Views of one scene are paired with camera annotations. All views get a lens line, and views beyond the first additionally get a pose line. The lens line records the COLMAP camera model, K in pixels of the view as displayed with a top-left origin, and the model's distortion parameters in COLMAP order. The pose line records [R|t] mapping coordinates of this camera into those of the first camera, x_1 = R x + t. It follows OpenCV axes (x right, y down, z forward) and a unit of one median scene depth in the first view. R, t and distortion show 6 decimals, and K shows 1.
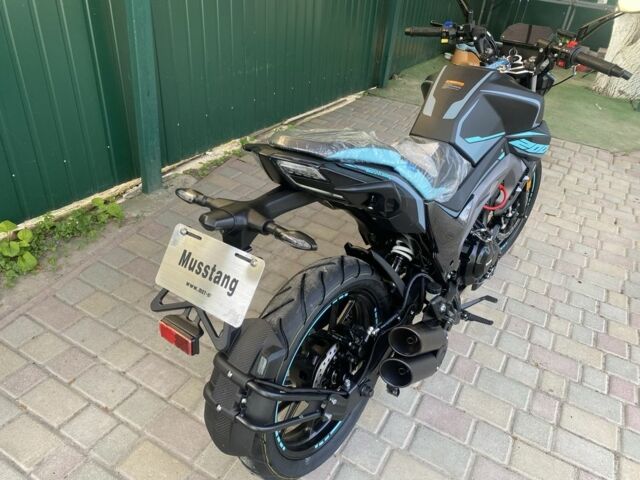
lens RADIAL K [[467.4, 0, 325.4], [0, 467.4, 243.9], [0, 0, 1]] dist [0.013890, -0.005451]
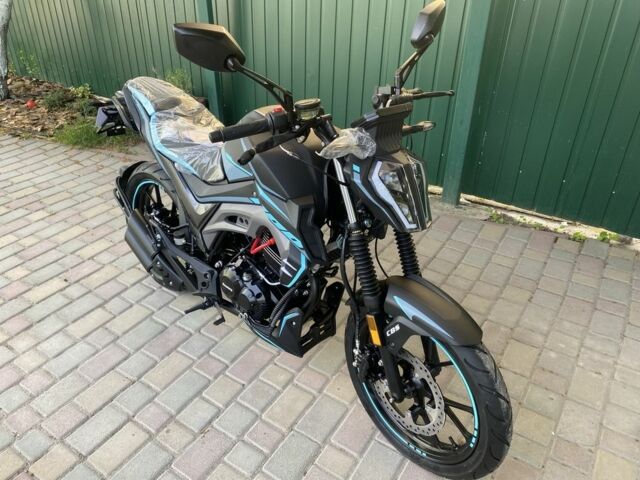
lens RADIAL K [[476.0, 0, 321.8], [0, 476.0, 231.0], [0, 0, 1]] dist [0.021054, -0.008391]
pose [[-0.061461, 0.417669, -0.906518, 1.280507], [-0.541240, 0.749160, 0.381863, -0.584889], [0.838619, 0.514113, 0.180015, 0.954352]]
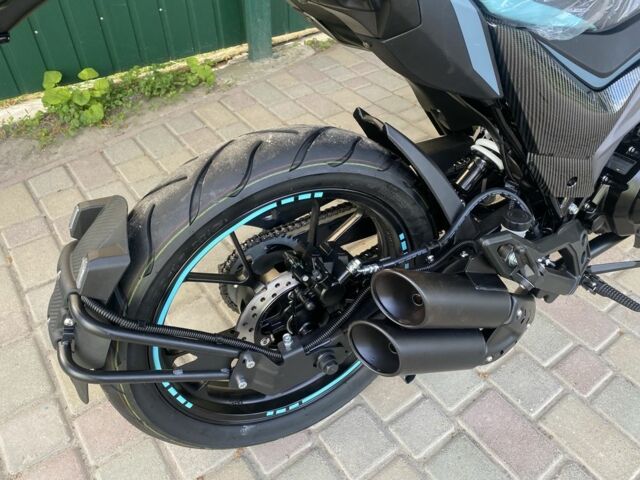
lens RADIAL K [[476.0, 0, 321.8], [0, 476.0, 231.0], [0, 0, 1]] dist [0.021054, -0.008391]
pose [[0.907080, 0.204271, -0.368075, 0.205640], [-0.147243, 0.973102, 0.177180, 0.037559], [0.394367, -0.106520, 0.912759, 0.359220]]
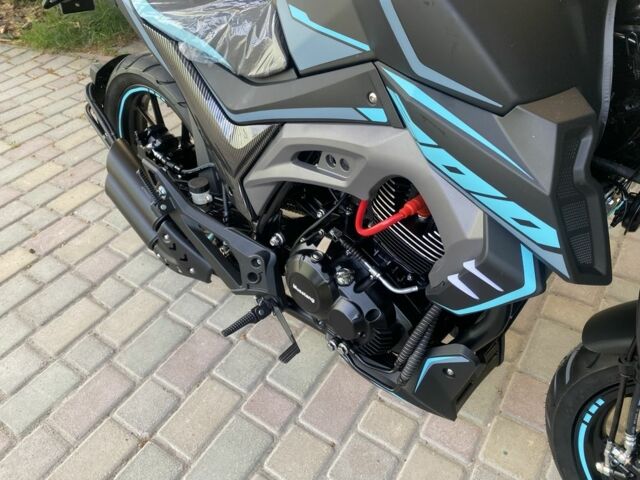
lens RADIAL K [[483.7, 0, 327.9], [0, 483.7, 228.7], [0, 0, 1]] dist [0.014522, -0.005754]
pose [[-0.066737, 0.569230, -0.819466, 0.772792], [-0.502023, 0.690610, 0.520607, -0.311558], [0.862276, 0.446134, 0.239677, 0.893017]]
